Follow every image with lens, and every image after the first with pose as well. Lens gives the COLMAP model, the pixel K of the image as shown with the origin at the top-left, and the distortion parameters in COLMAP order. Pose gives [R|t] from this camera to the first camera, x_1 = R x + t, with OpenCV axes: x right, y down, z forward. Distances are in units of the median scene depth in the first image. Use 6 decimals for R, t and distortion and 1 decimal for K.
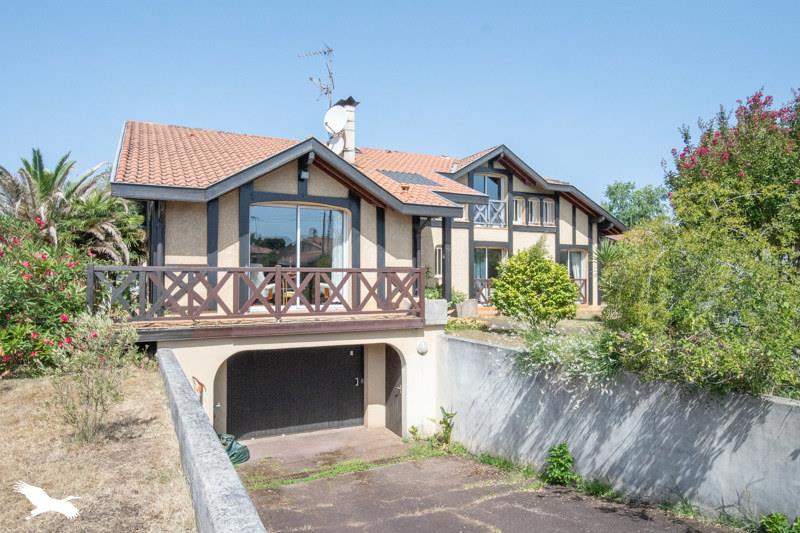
lens RADIAL K [[574.5, 0, 400.6], [0, 574.5, 269.1], [0, 0, 1]] dist [0.000488, -0.000104]
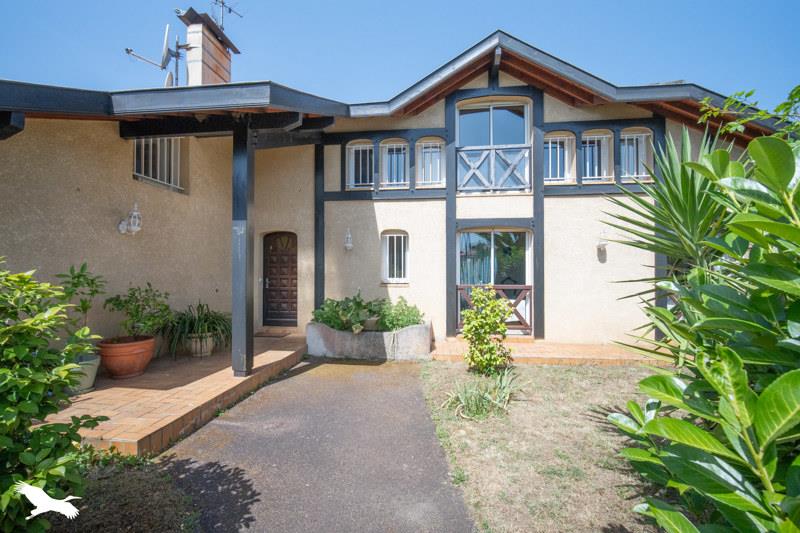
lens RADIAL K [[350.9, 0, 399.4], [0, 350.9, 265.3], [0, 0, 1]] dist [-0.006453, 0.000547]
pose [[0.835948, -0.014380, -0.548621, 0.257016], [0.013255, 0.999894, -0.006011, -0.002680], [0.548649, -0.002247, 0.836050, 0.645751]]
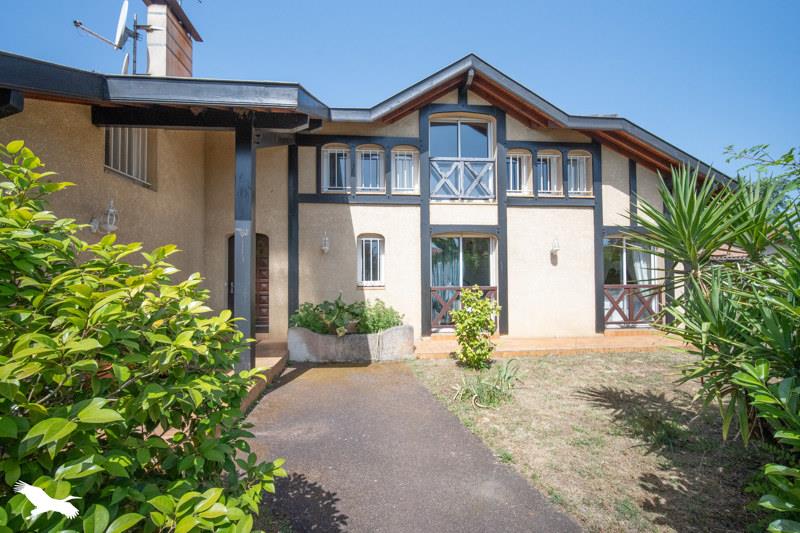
lens RADIAL K [[350.9, 0, 398.2], [0, 350.9, 263.7], [0, 0, 1]] dist [-0.006453, 0.000547]
pose [[0.932609, -0.021069, -0.360274, 0.216820], [0.016119, 0.999730, -0.016739, -0.003242], [0.360529, 0.009804, 0.932696, 0.613996]]
